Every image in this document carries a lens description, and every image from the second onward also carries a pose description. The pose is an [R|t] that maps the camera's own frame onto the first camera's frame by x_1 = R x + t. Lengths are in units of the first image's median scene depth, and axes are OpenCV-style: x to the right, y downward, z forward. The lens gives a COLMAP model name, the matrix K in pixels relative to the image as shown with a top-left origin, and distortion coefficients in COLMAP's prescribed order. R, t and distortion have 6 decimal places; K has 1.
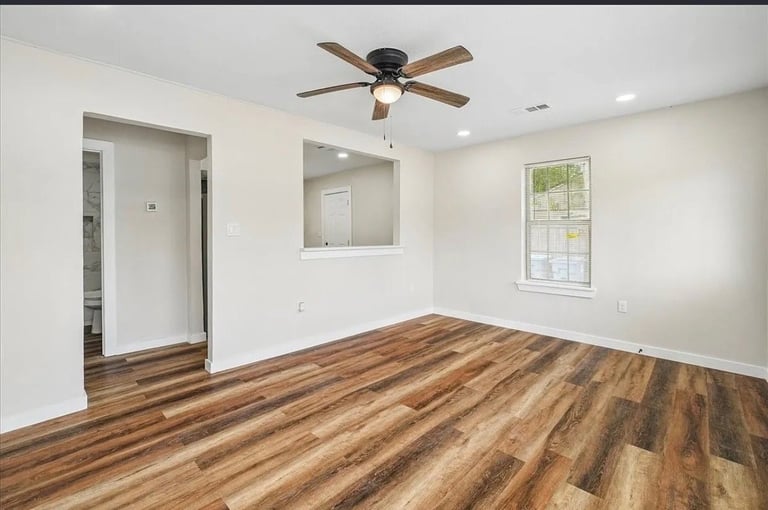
lens RADIAL K [[339.3, 0, 386.6], [0, 339.3, 235.6], [0, 0, 1]] dist [-0.038208, 0.010877]
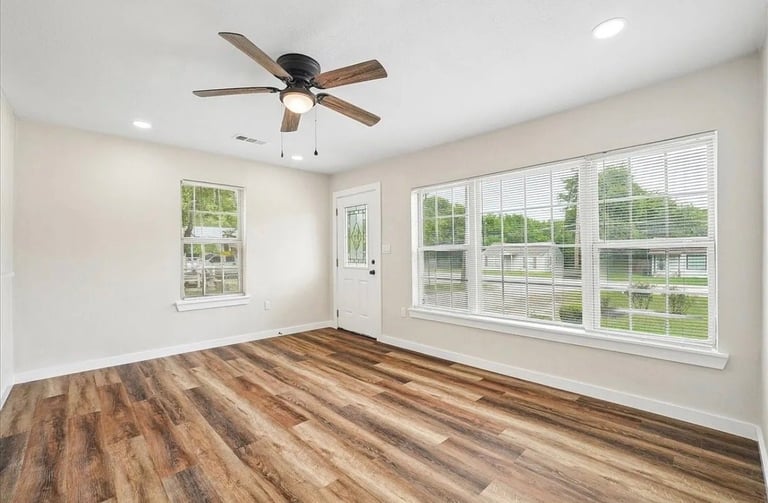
lens RADIAL K [[331.7, 0, 382.3], [0, 331.7, 234.6], [0, 0, 1]] dist [-0.036471, 0.011274]
pose [[0.045987, 0.048838, 0.997747, -0.860844], [0.008855, 0.998745, -0.049295, -0.003507], [-0.998903, 0.011102, 0.045497, 0.652860]]
